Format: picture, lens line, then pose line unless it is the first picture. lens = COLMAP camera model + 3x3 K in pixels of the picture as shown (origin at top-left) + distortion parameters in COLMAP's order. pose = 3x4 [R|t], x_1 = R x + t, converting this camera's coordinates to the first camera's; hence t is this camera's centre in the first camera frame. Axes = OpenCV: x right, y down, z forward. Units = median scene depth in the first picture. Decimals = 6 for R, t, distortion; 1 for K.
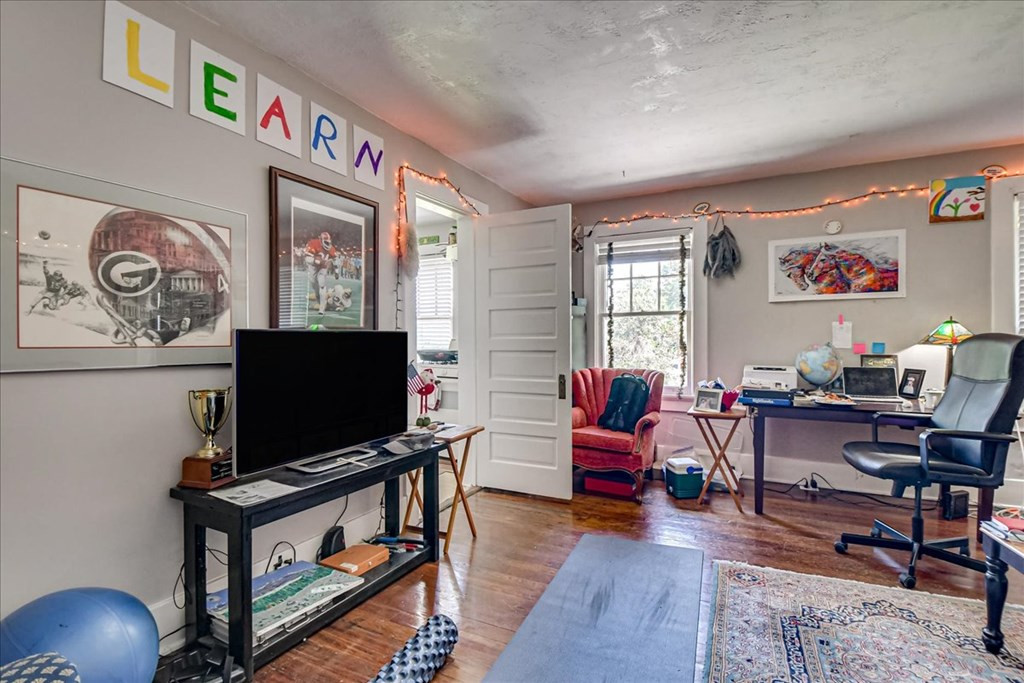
lens RADIAL K [[448.2, 0, 518.6], [0, 448.2, 338.8], [0, 0, 1]] dist [0.002143, -0.013678]
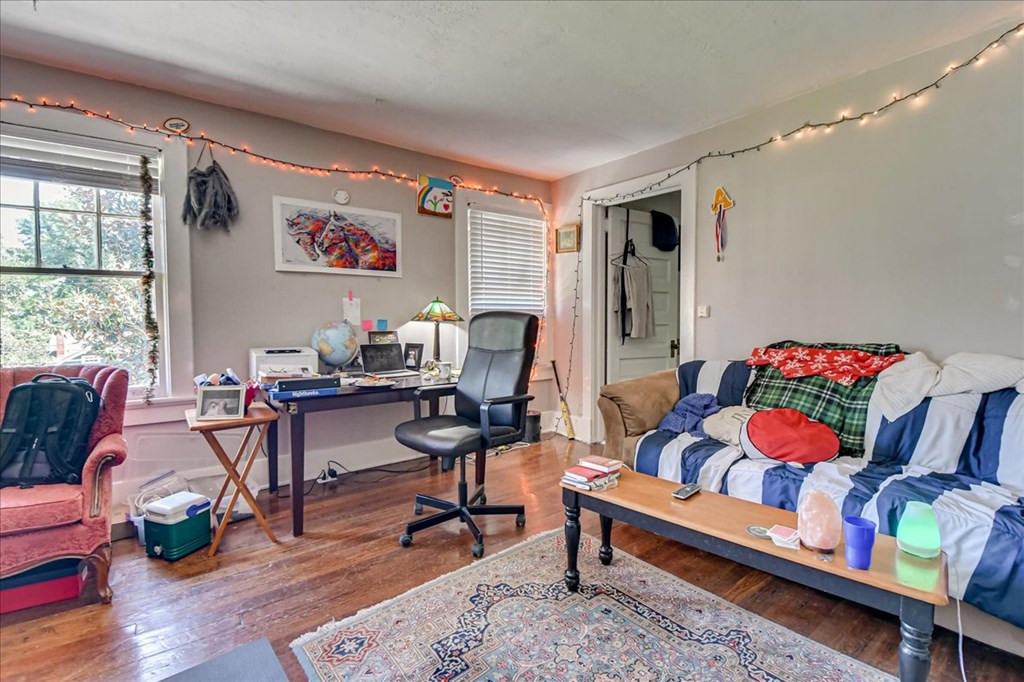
lens RADIAL K [[448.2, 0, 518.6], [0, 448.2, 338.3], [0, 0, 1]] dist [0.002143, -0.013678]
pose [[0.423467, -0.037007, 0.905155, -0.001892], [-0.003816, 0.999084, 0.042632, 0.006347], [-0.905903, -0.021507, 0.422938, 0.274494]]
